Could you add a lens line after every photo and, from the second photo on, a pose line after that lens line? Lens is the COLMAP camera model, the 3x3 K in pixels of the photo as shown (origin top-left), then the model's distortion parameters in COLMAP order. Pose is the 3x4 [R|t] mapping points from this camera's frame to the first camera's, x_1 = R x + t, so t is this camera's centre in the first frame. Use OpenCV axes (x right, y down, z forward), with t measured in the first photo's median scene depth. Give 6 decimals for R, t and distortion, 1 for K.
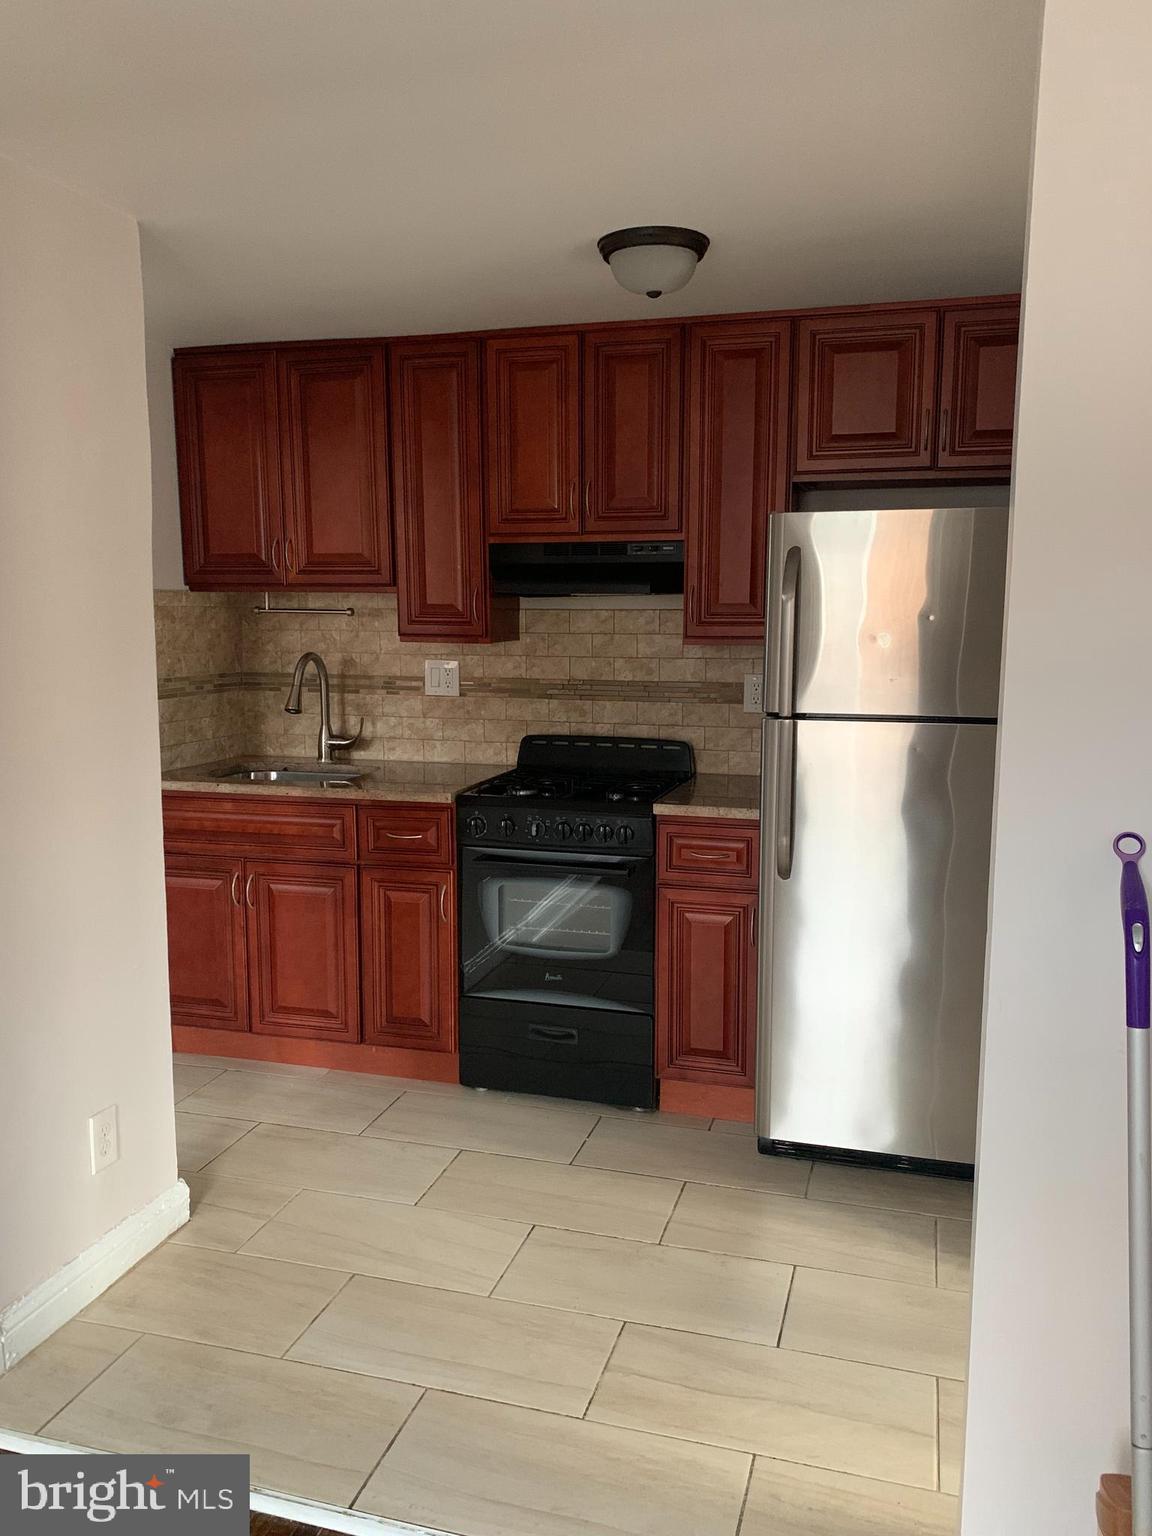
lens RADIAL K [[1210.7, 0, 572.2], [0, 1210.7, 771.7], [0, 0, 1]] dist [0.052001, -0.069113]
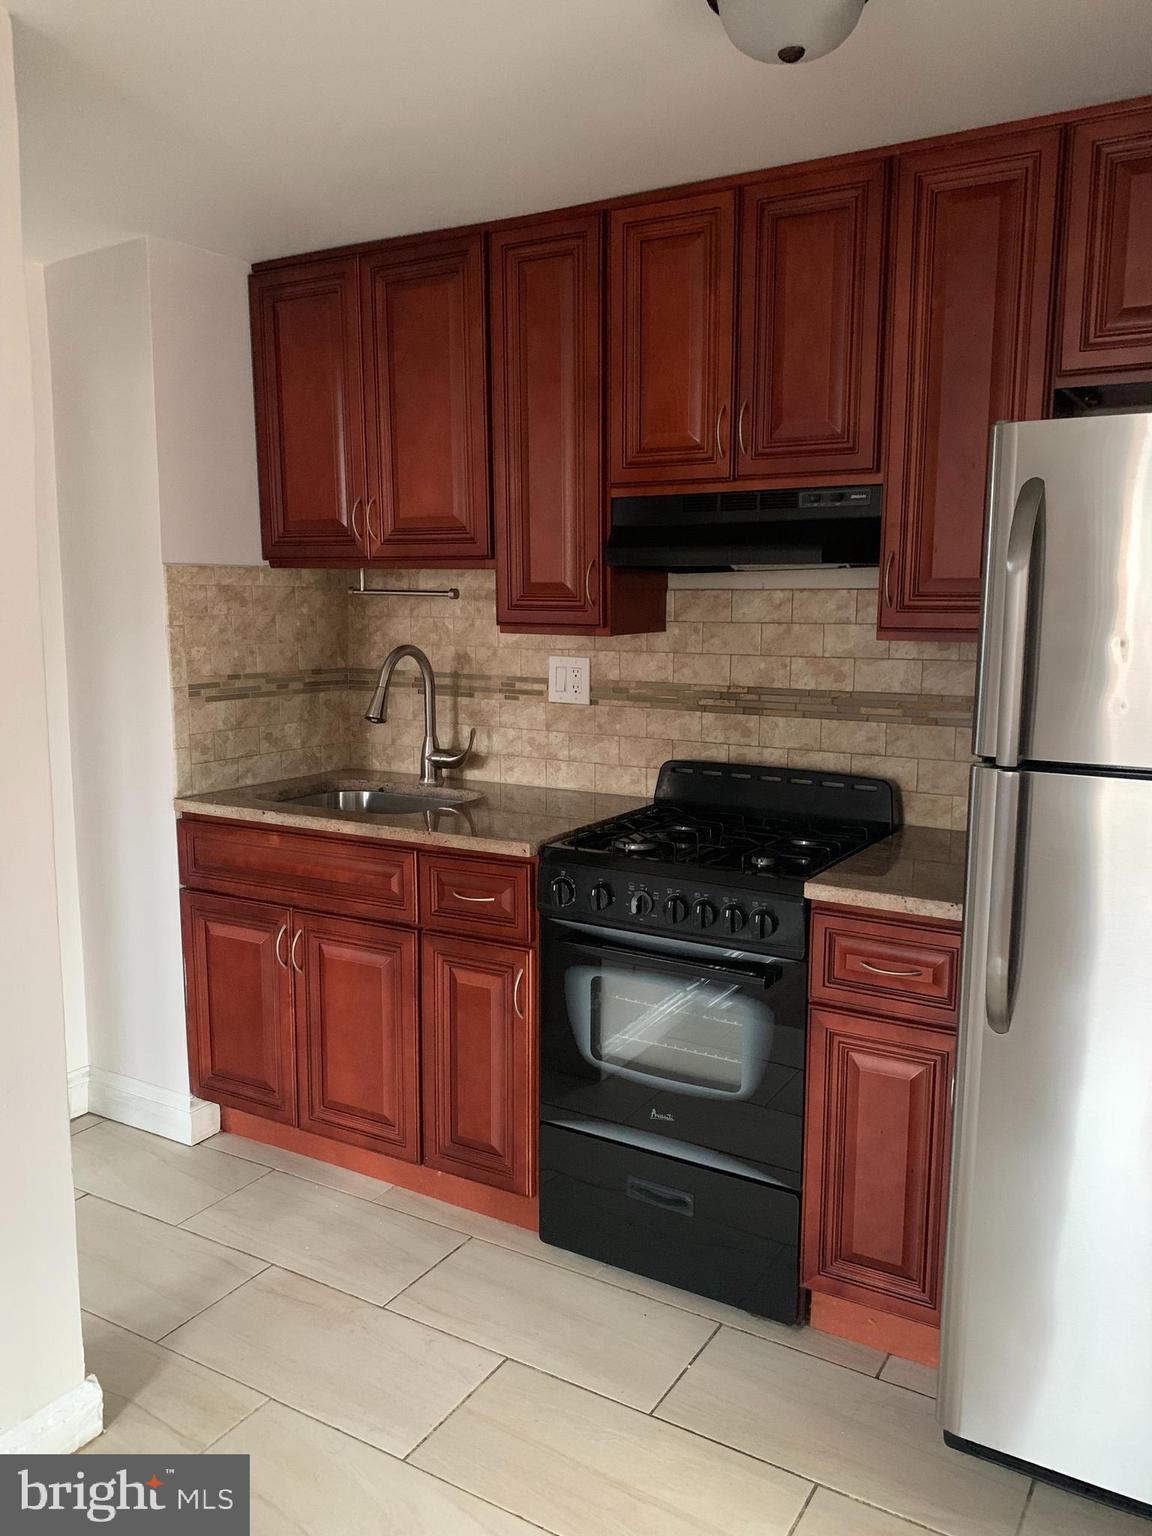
lens RADIAL K [[1210.7, 0, 562.6], [0, 1210.7, 768.9], [0, 0, 1]] dist [0.052001, -0.069113]
pose [[0.968912, 0.037806, -0.244500, 0.089220], [-0.036219, 0.999284, 0.010984, -0.033965], [0.244740, -0.001787, 0.969587, 0.295416]]
